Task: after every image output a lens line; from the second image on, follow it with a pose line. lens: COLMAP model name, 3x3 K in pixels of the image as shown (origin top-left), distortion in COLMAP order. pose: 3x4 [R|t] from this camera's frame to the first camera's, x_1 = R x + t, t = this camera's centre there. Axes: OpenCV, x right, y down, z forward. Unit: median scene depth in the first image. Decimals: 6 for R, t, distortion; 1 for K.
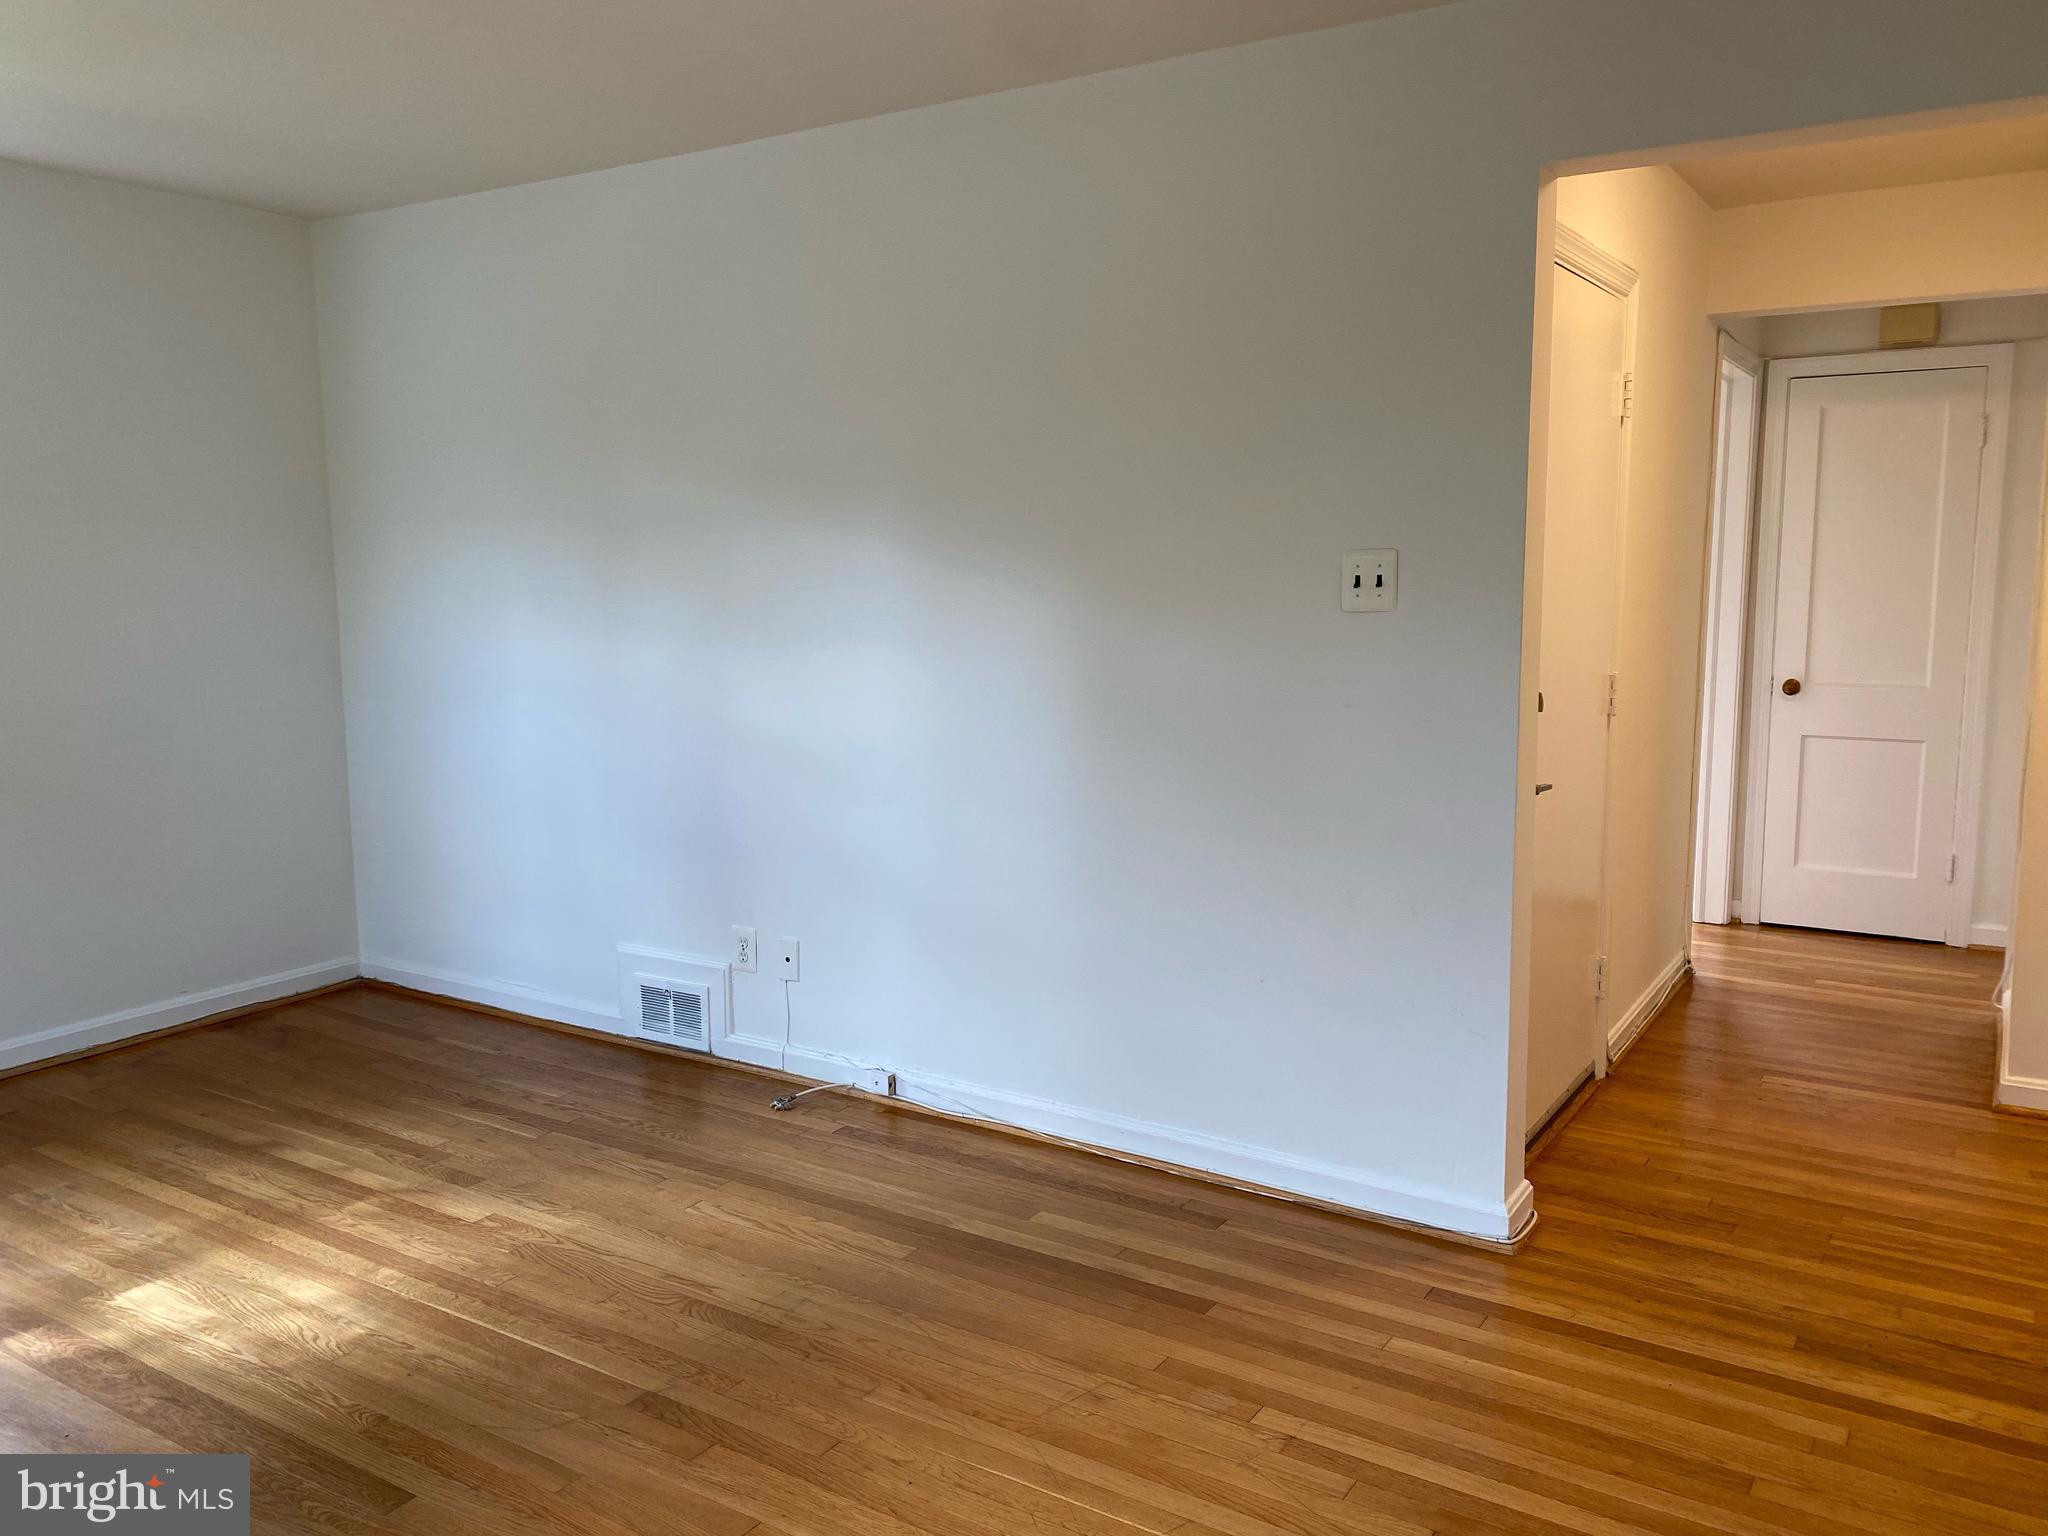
lens RADIAL K [[1568.3, 0, 1027.2], [0, 1568.3, 754.9], [0, 0, 1]] dist [0.010115, 0.002138]
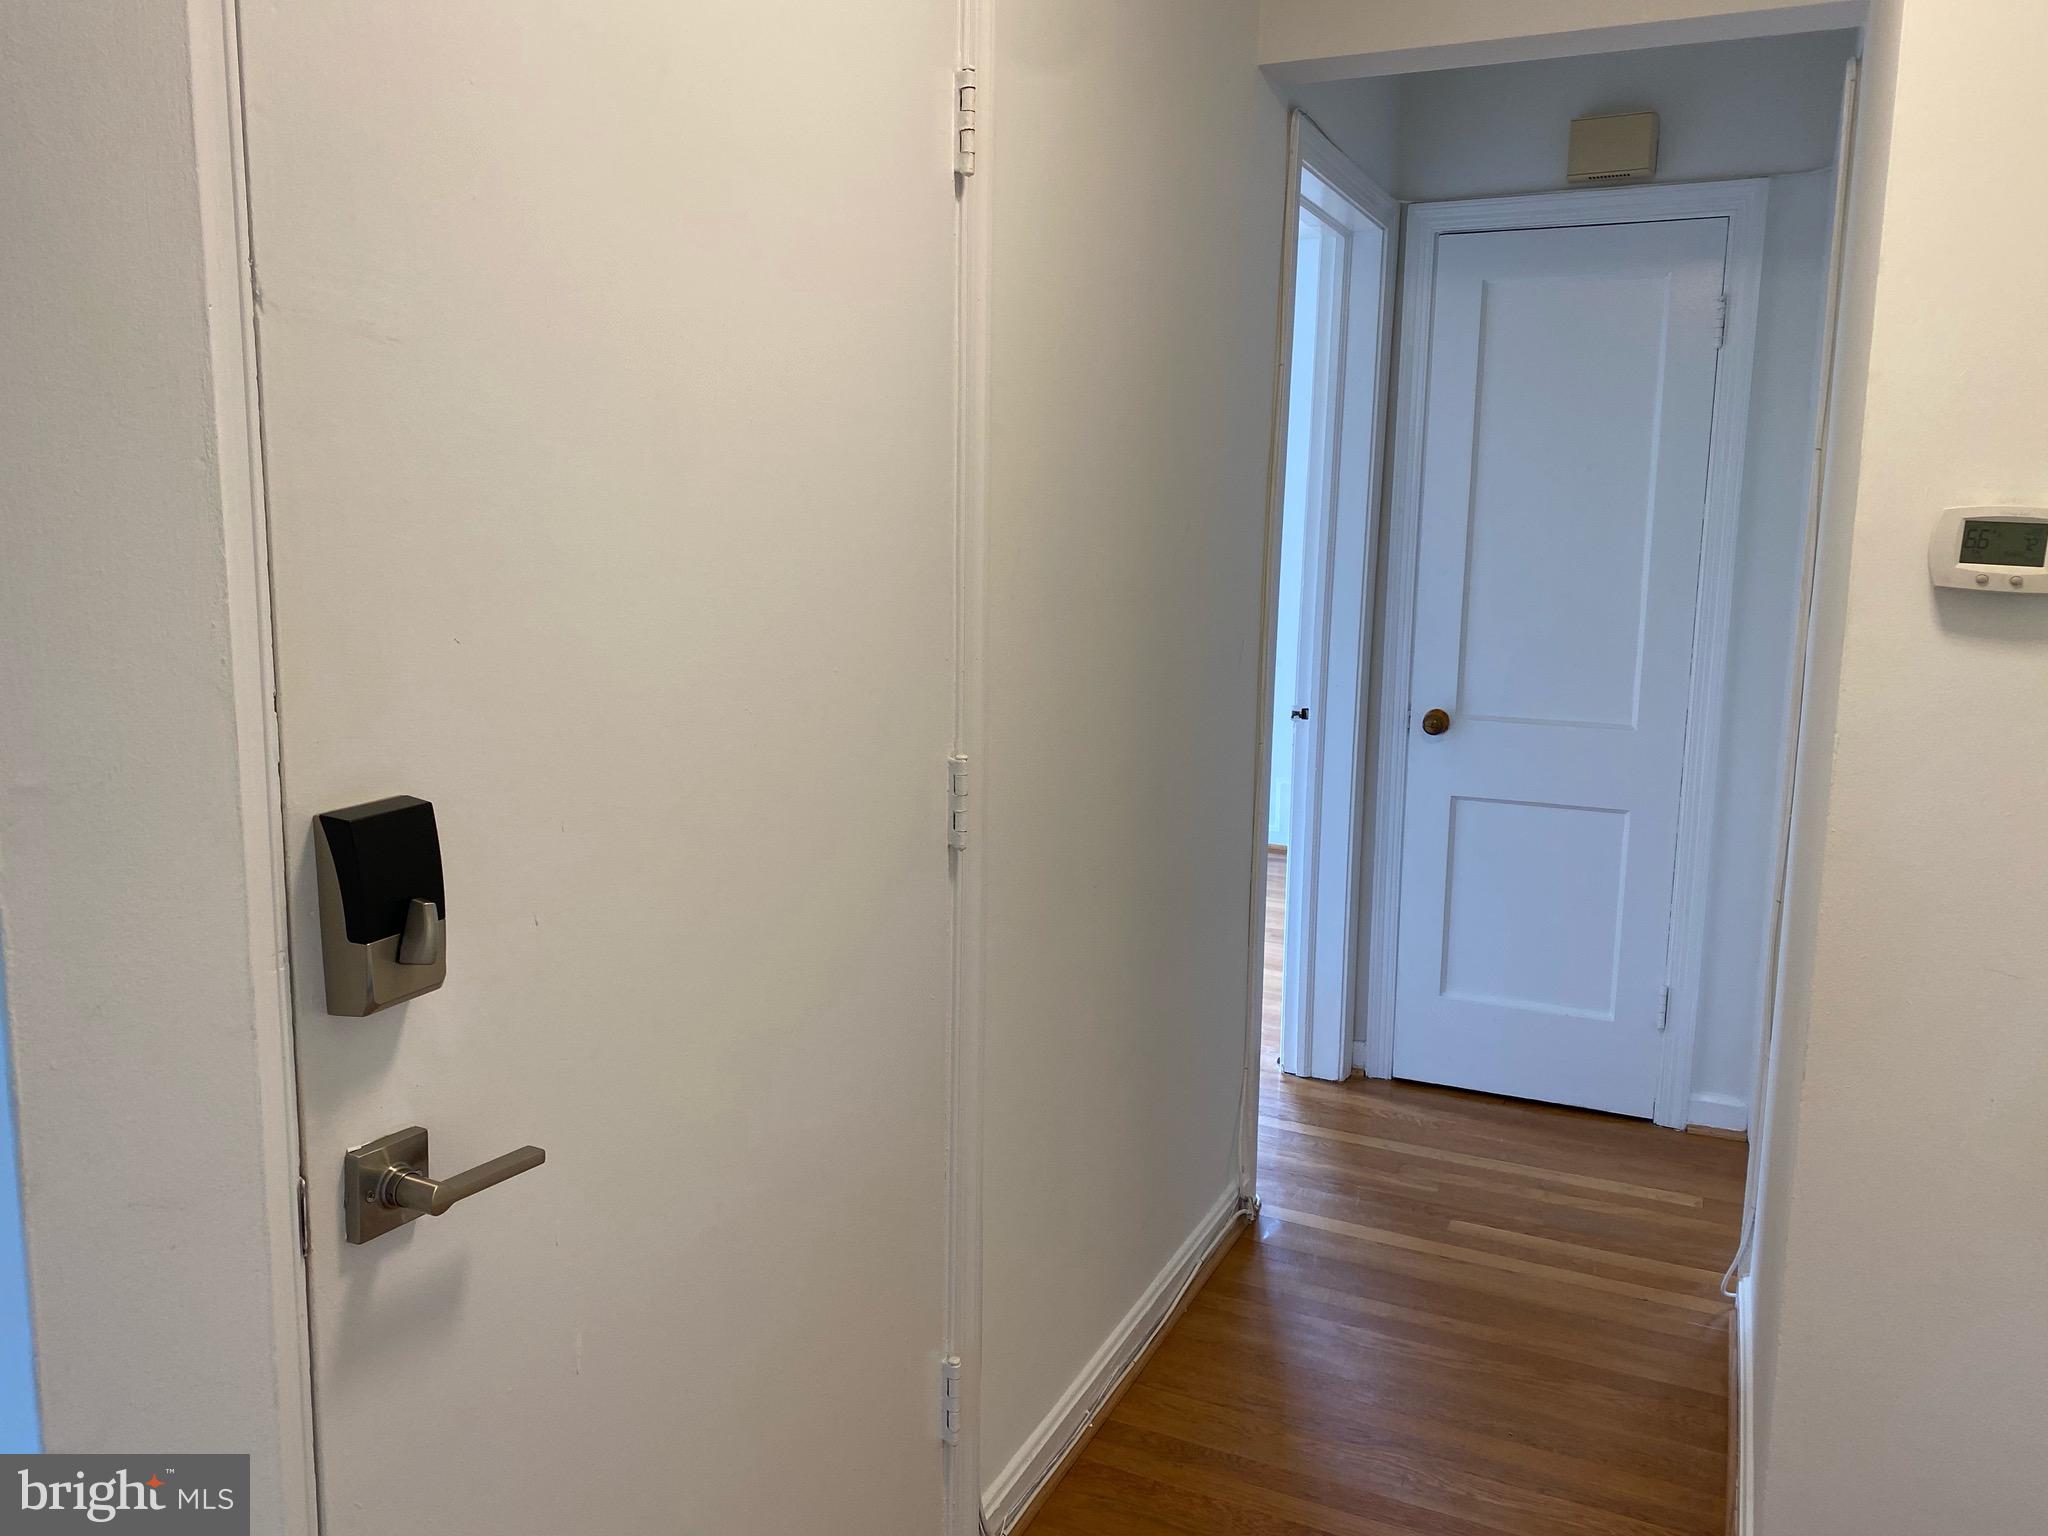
lens RADIAL K [[1568.3, 0, 1027.2], [0, 1568.3, 754.9], [0, 0, 1]] dist [0.010115, 0.002138]
pose [[0.990629, 0.001309, 0.136573, 0.247556], [-0.004865, 0.999658, 0.025707, -0.048016], [-0.136493, -0.026131, 0.990296, 0.412218]]
